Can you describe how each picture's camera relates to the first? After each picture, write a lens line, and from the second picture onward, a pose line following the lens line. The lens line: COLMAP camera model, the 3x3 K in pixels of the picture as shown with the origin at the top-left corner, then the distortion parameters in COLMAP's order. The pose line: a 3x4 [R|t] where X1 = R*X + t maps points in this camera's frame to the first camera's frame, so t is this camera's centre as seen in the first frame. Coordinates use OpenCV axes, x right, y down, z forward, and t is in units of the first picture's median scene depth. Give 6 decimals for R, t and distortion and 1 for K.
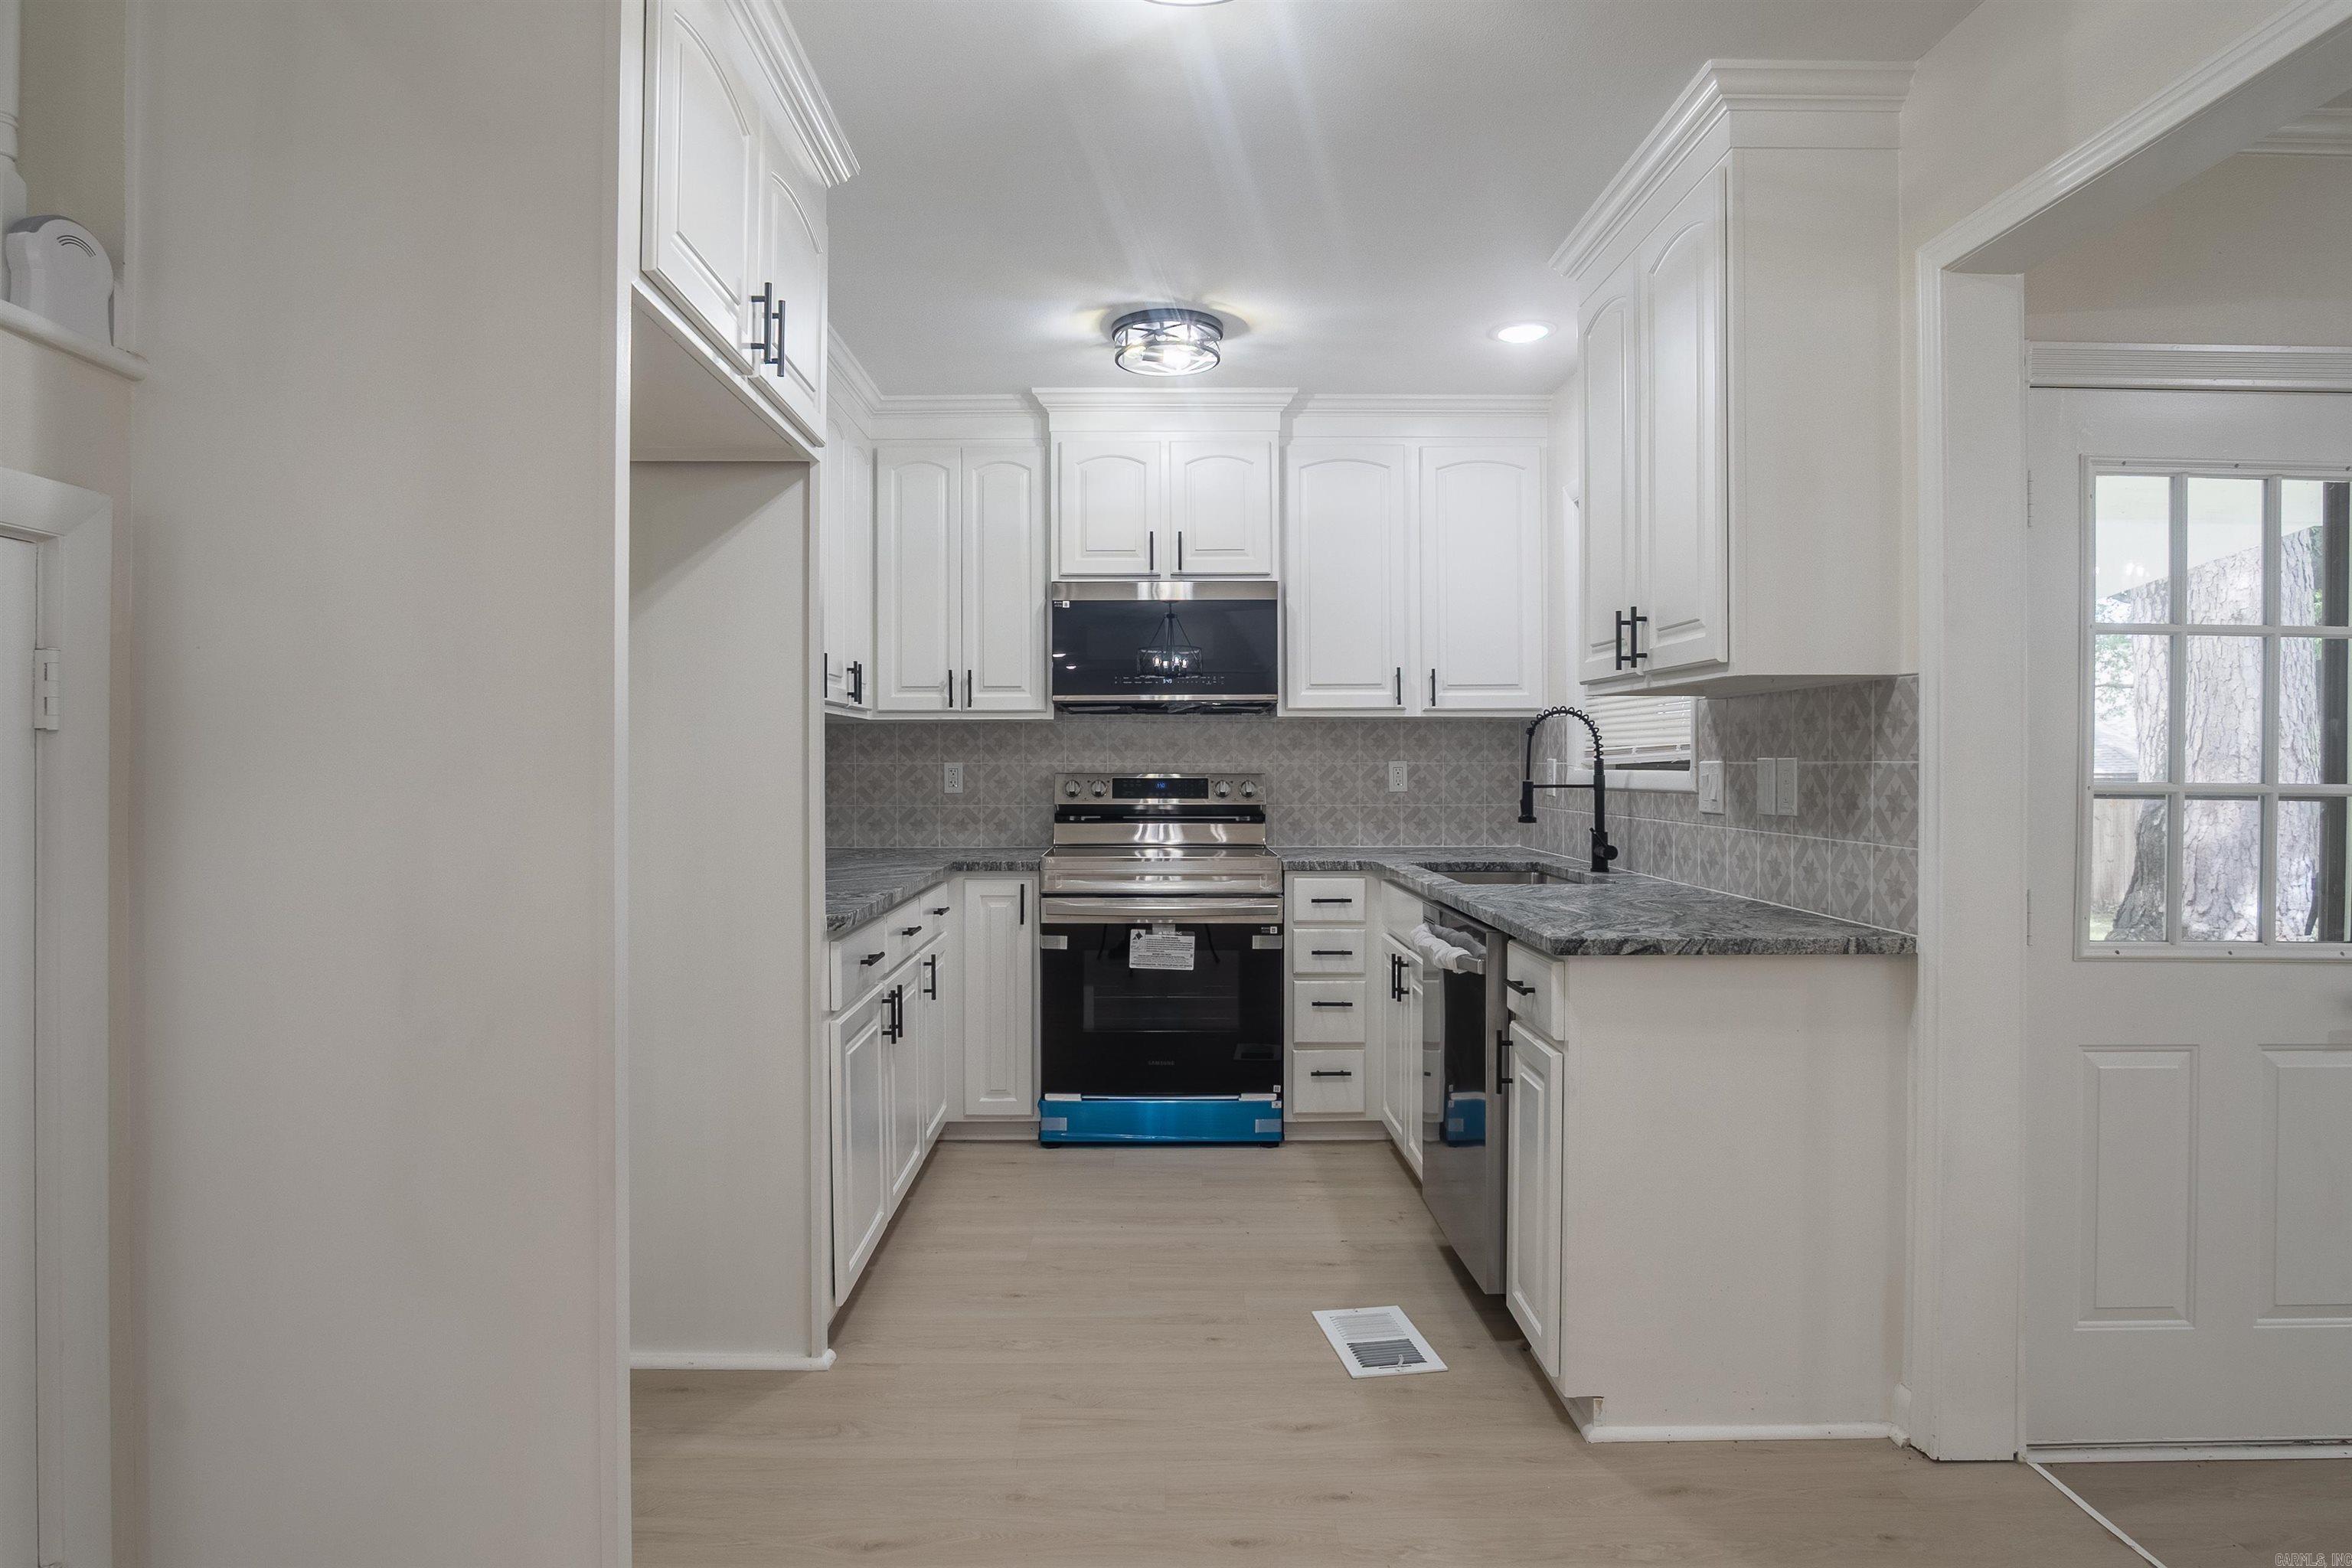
lens RADIAL K [[1275.7, 0, 1164.5], [0, 1275.7, 769.1], [0, 0, 1]] dist [-0.030362, 0.007147]
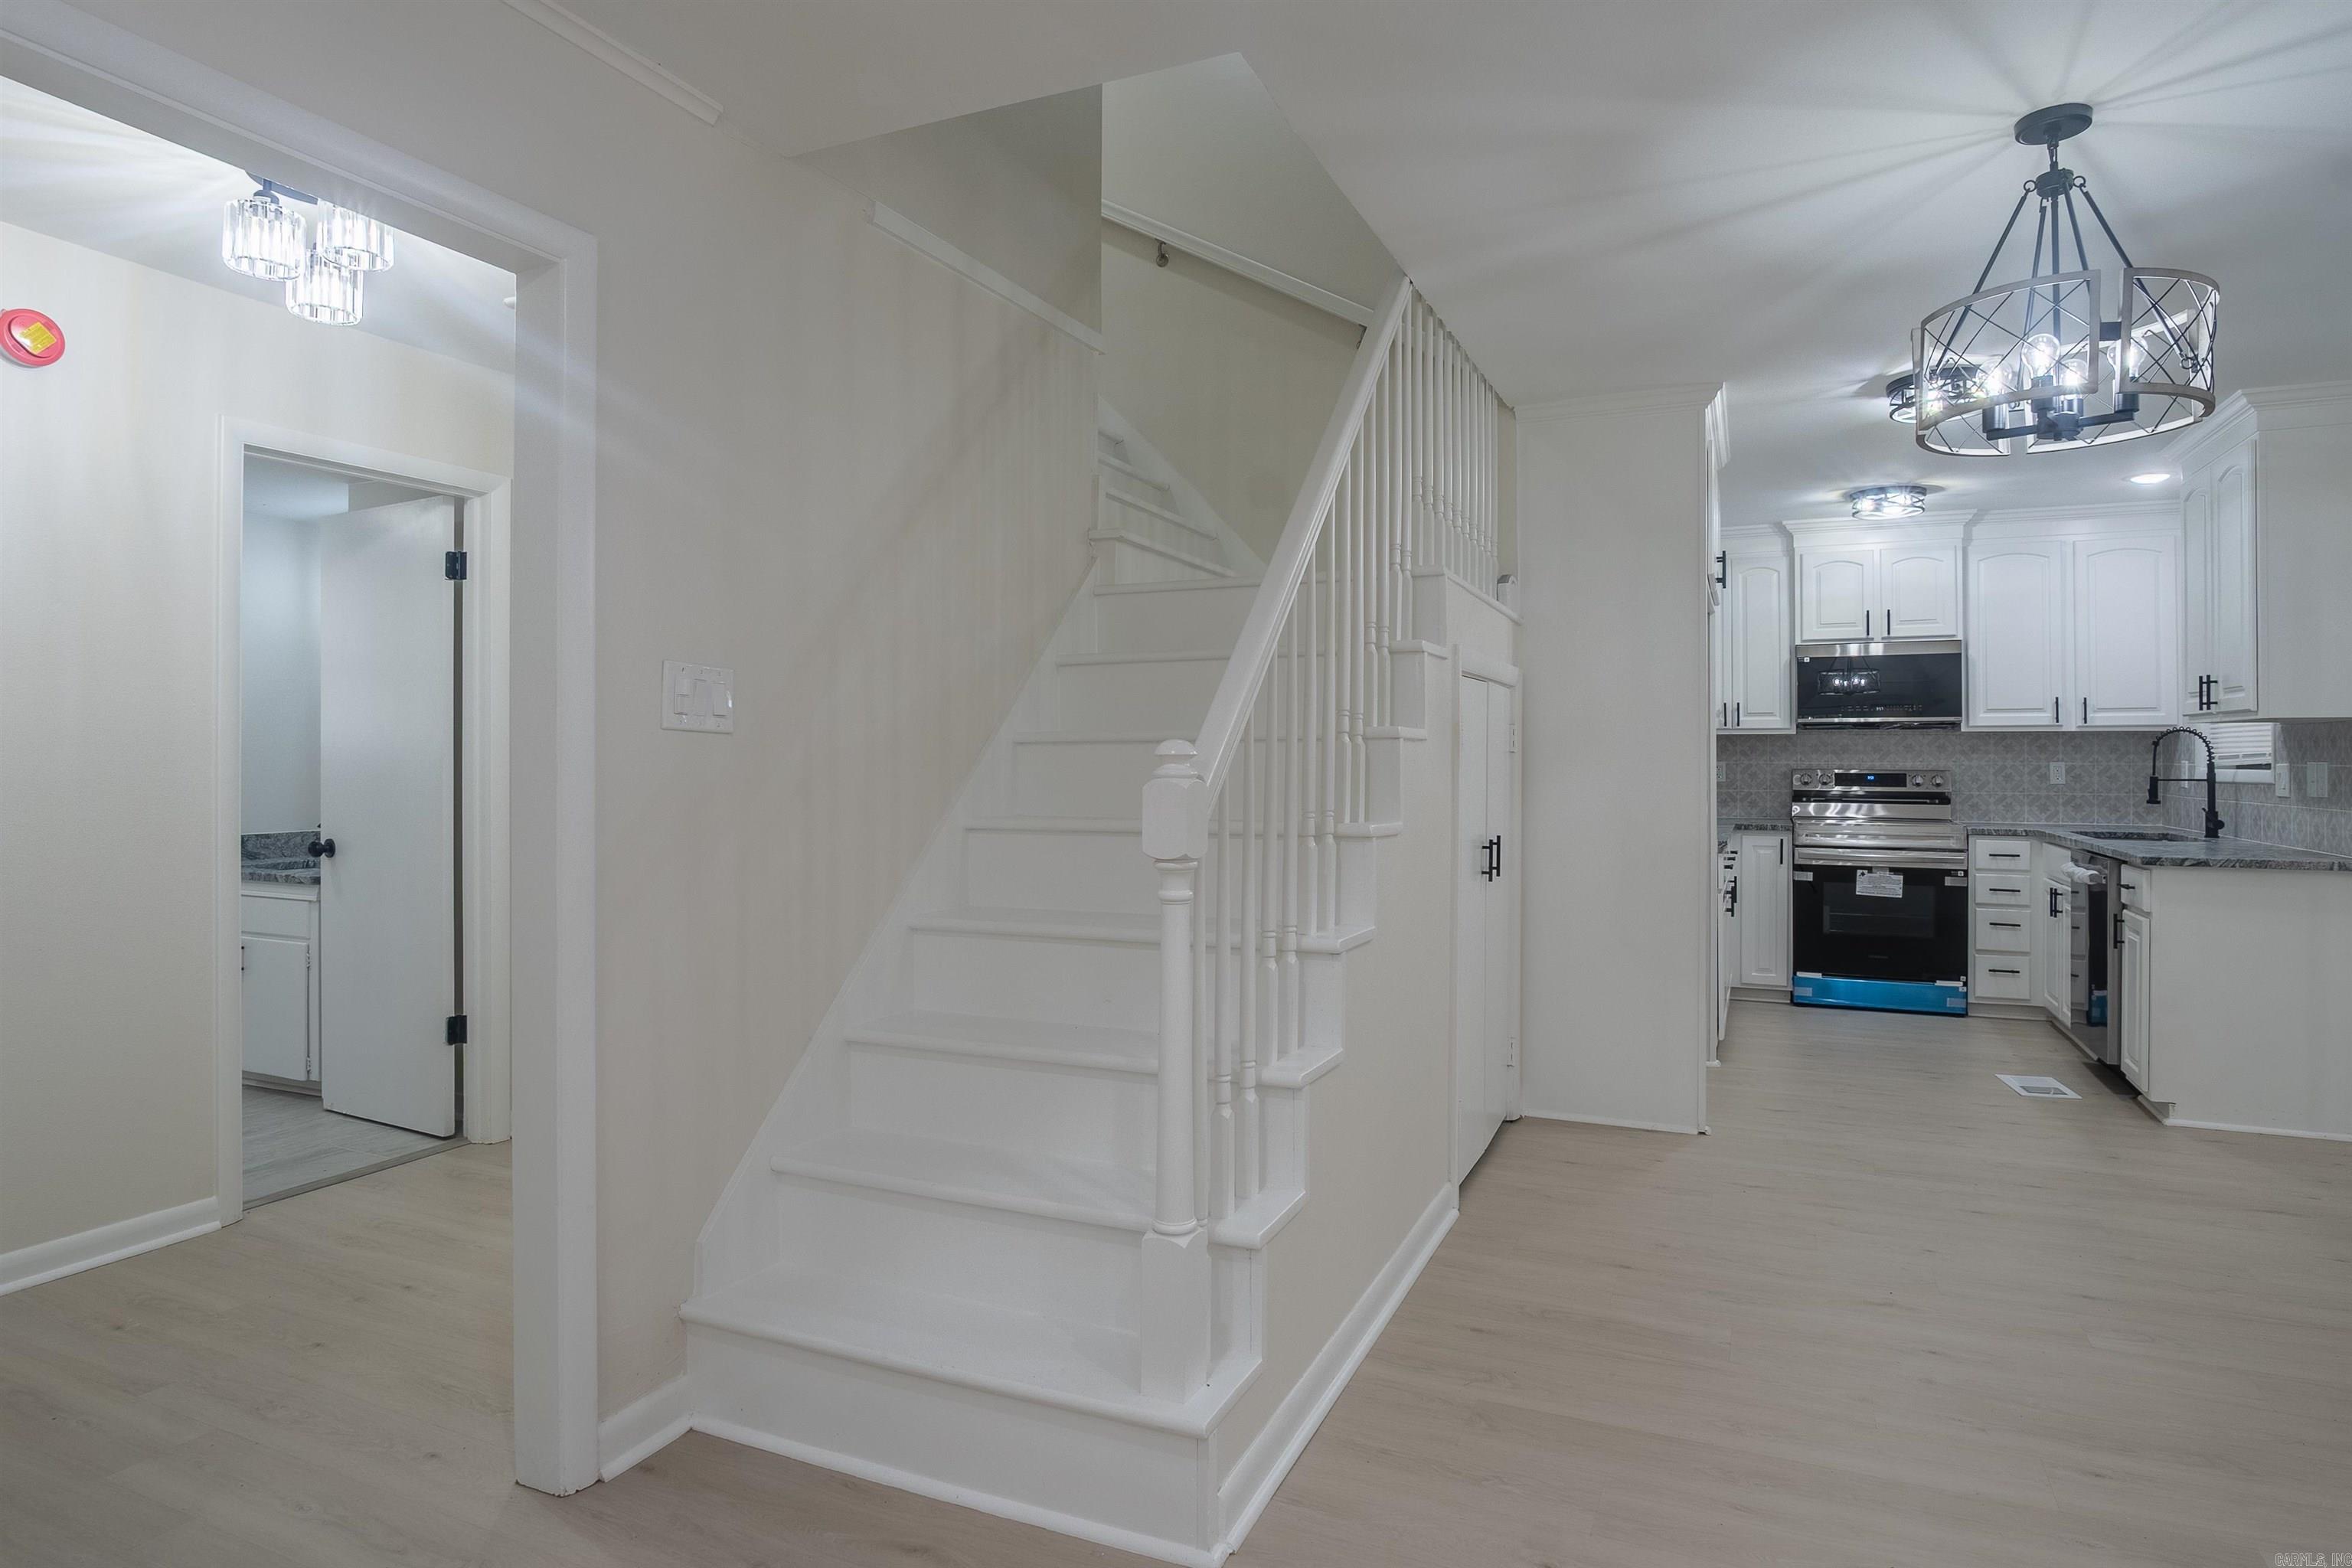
lens RADIAL K [[1275.7, 0, 1224.4], [0, 1275.7, 745.7], [0, 0, 1]] dist [-0.030362, 0.007147]
pose [[0.915629, -0.000066, -0.402024, -0.112168], [-0.005670, 0.999898, -0.013080, -0.000996], [0.401984, 0.014256, 0.915536, -0.728705]]
